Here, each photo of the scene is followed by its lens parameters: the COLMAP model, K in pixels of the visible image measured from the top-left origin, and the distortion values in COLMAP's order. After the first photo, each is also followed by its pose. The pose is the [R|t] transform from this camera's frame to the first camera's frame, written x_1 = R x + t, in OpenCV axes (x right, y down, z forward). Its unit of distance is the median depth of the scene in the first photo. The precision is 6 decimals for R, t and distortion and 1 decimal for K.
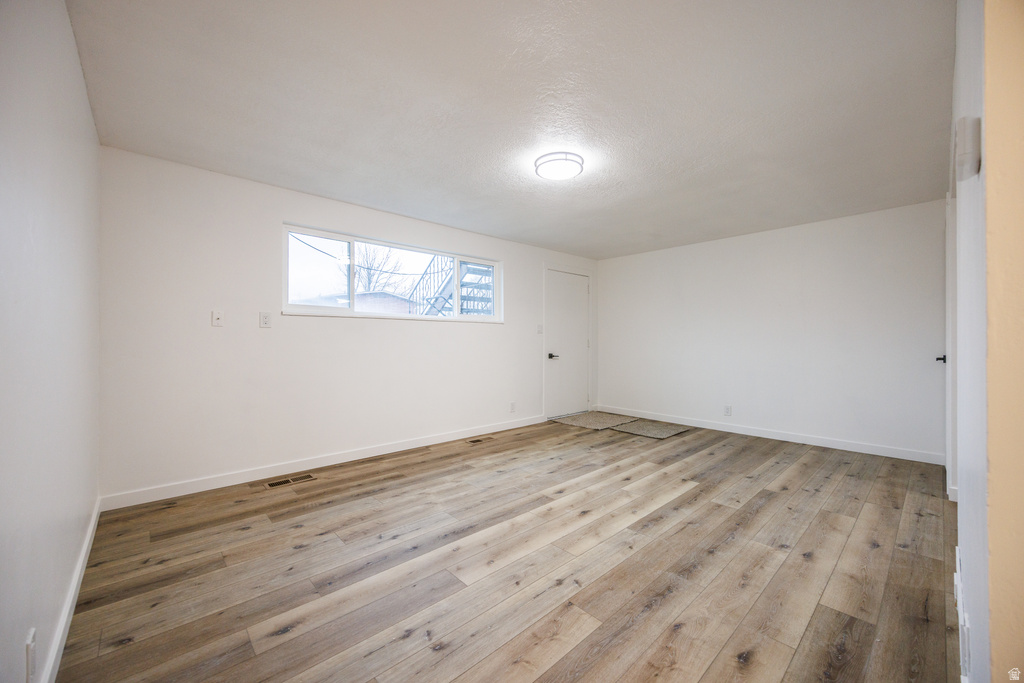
lens RADIAL K [[395.2, 0, 510.8], [0, 395.2, 340.6], [0, 0, 1]] dist [-0.002273, -0.000061]
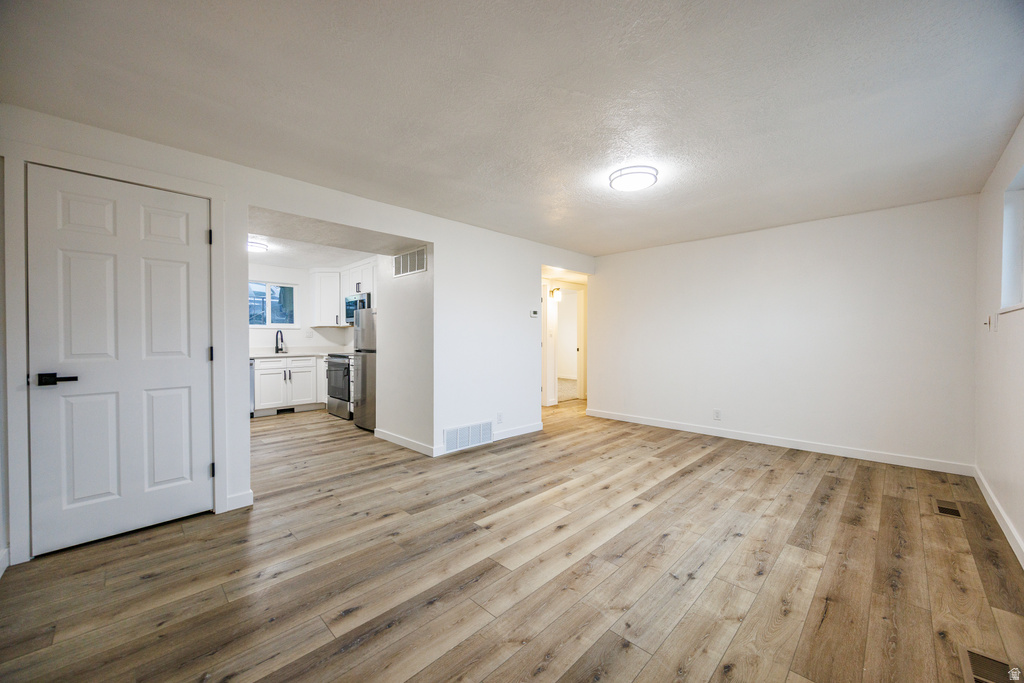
lens RADIAL K [[395.2, 0, 510.8], [0, 395.2, 340.6], [0, 0, 1]] dist [-0.002273, -0.000061]
pose [[-0.999152, 0.002513, -0.041108, 0.486302], [0.002292, 0.999983, 0.005442, -0.019878], [0.041121, 0.005343, -0.999140, 2.029471]]
